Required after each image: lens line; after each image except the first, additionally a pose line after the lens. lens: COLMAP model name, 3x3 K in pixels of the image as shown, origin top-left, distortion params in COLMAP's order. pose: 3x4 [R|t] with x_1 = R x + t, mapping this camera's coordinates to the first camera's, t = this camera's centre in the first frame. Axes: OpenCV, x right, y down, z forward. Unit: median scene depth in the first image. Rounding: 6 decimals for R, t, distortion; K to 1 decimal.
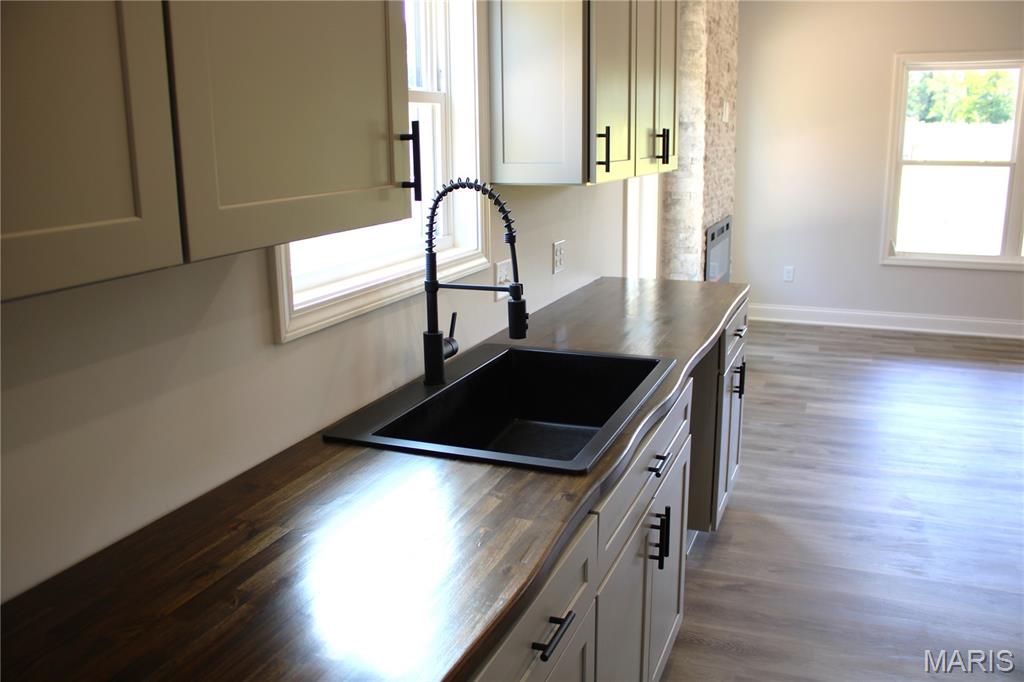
lens RADIAL K [[853.2, 0, 513.7], [0, 853.2, 339.1], [0, 0, 1]] dist [-0.145919, 0.109073]
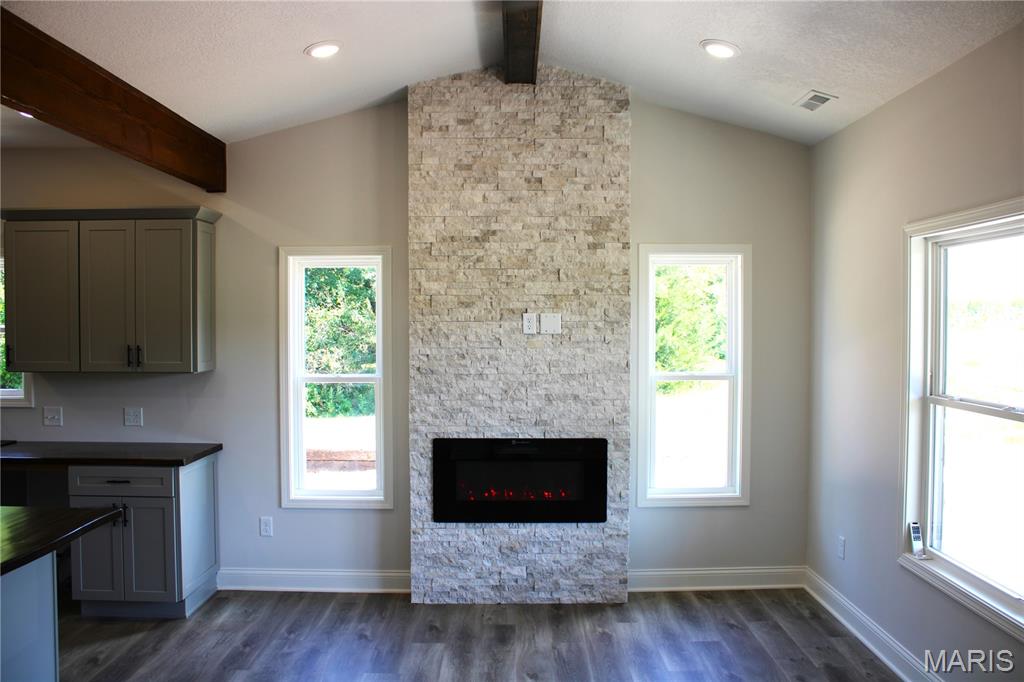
lens RADIAL K [[853.2, 0, 517.0], [0, 853.2, 345.1], [0, 0, 1]] dist [-0.145919, 0.109073]
pose [[0.373733, 0.040007, -0.926673, 1.269215], [-0.219526, 0.974500, -0.046465, -0.222353], [0.901184, 0.220794, 0.372985, 0.705681]]
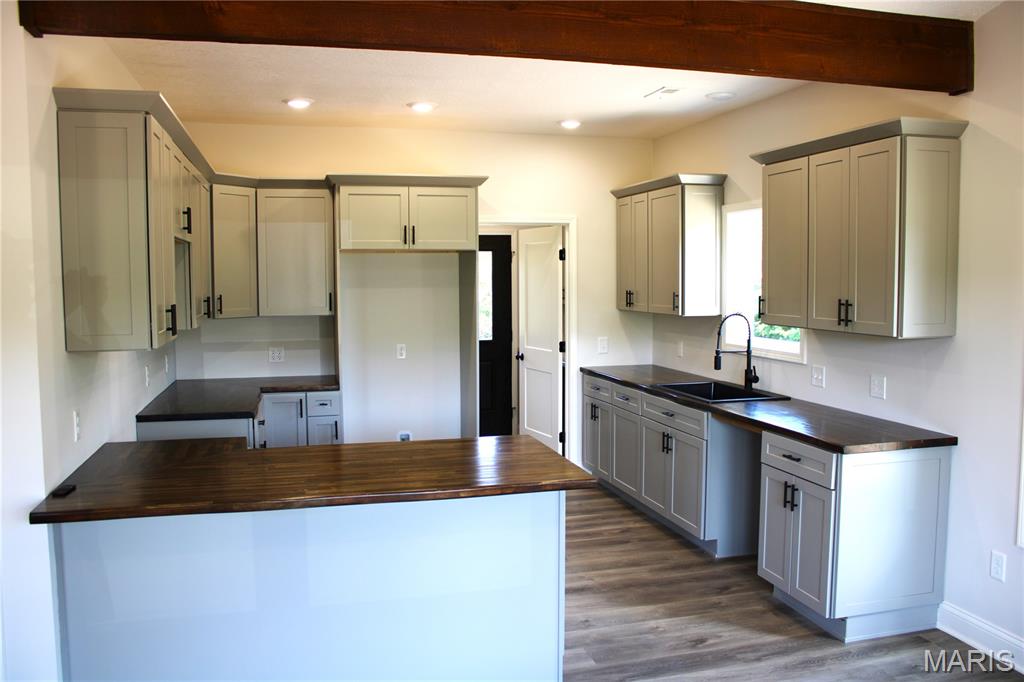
lens RADIAL K [[853.2, 0, 517.9], [0, 853.2, 342.4], [0, 0, 1]] dist [-0.145919, 0.109073]
pose [[-0.796429, 0.060647, -0.601683, 0.915545], [-0.127796, 0.955609, 0.265480, -0.309754], [0.591074, 0.288329, -0.753325, 1.128473]]
